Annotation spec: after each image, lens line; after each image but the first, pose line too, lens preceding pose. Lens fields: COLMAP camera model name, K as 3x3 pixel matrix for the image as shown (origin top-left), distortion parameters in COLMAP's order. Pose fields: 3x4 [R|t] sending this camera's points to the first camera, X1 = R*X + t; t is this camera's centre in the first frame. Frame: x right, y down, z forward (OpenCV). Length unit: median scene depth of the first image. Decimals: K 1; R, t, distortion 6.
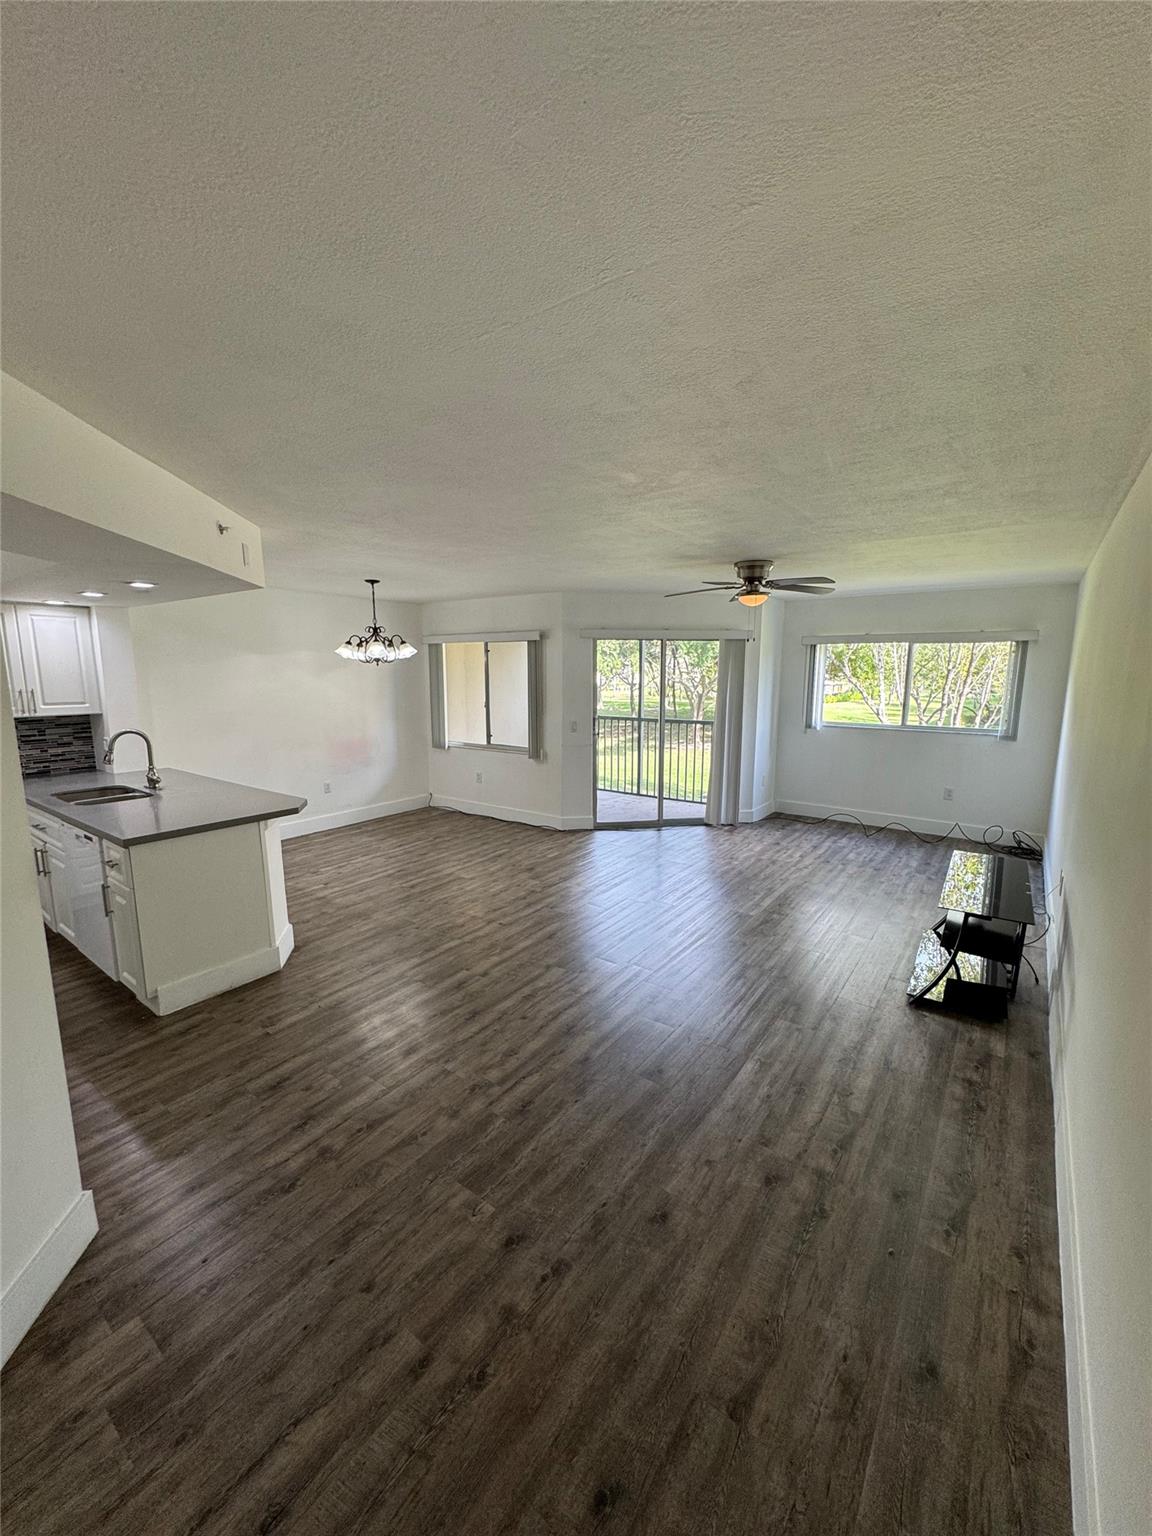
lens RADIAL K [[613.4, 0, 580.0], [0, 613.4, 766.5], [0, 0, 1]] dist [-0.003236, 0.000852]
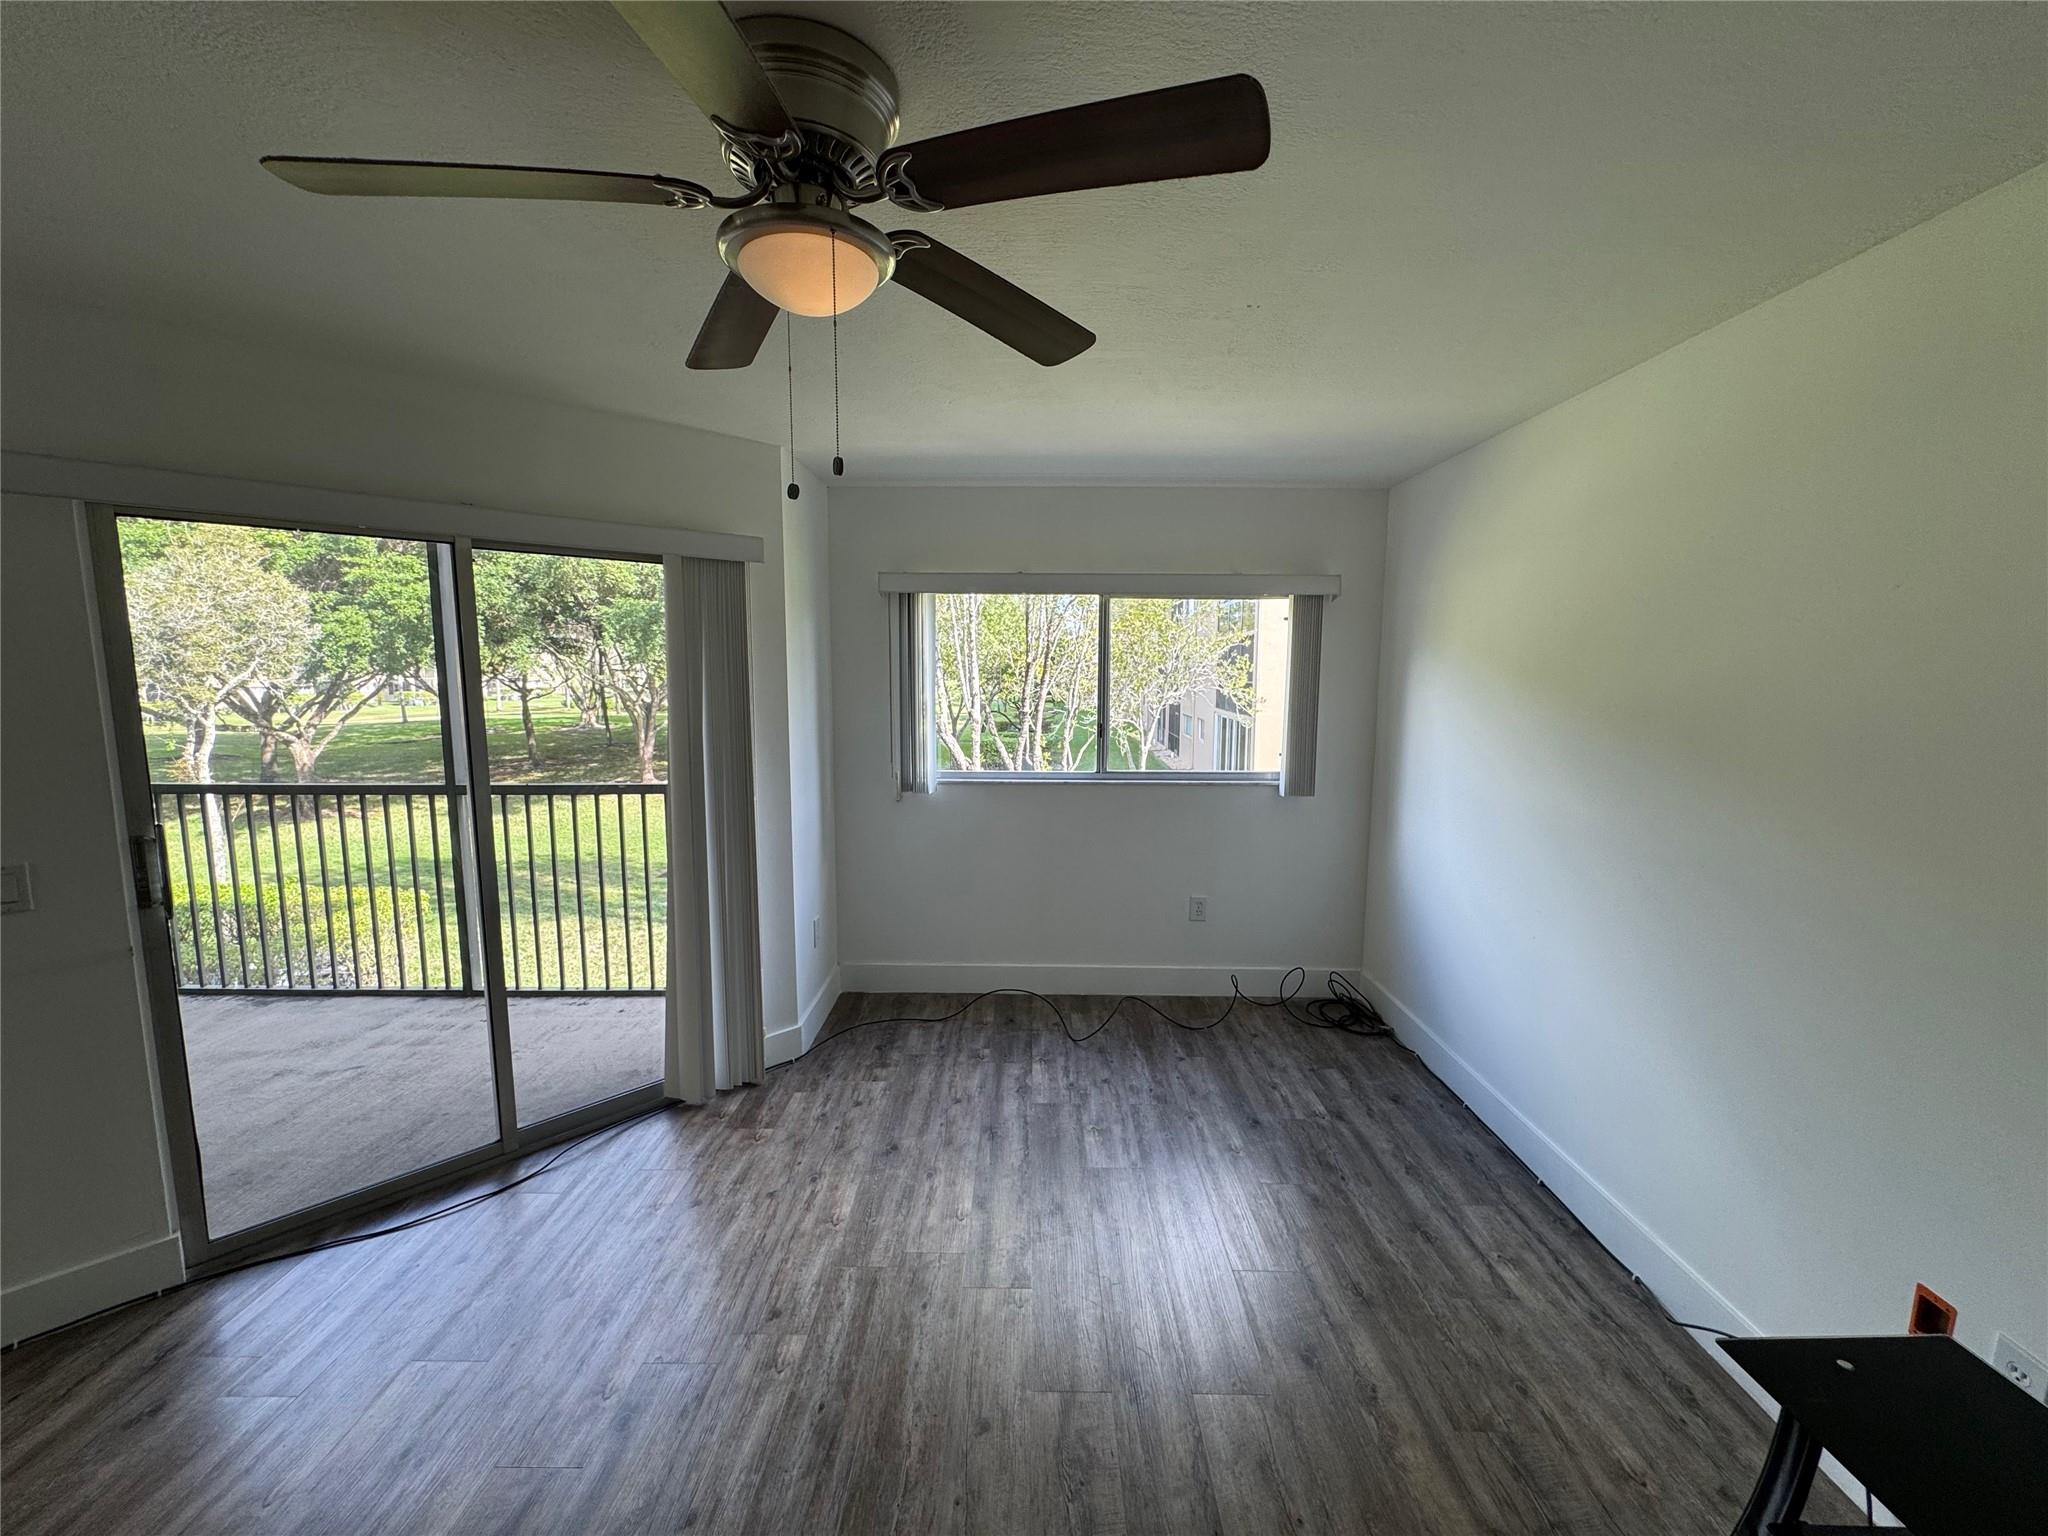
lens RADIAL K [[817.8, 0, 1026.0], [0, 817.8, 765.7], [0, 0, 1]] dist [-0.003236, 0.000852]
pose [[0.812642, -0.068306, 0.578746, 0.142495], [0.090060, 0.995896, -0.008917, -0.084594], [-0.575762, 0.059368, 0.815459, 0.616612]]
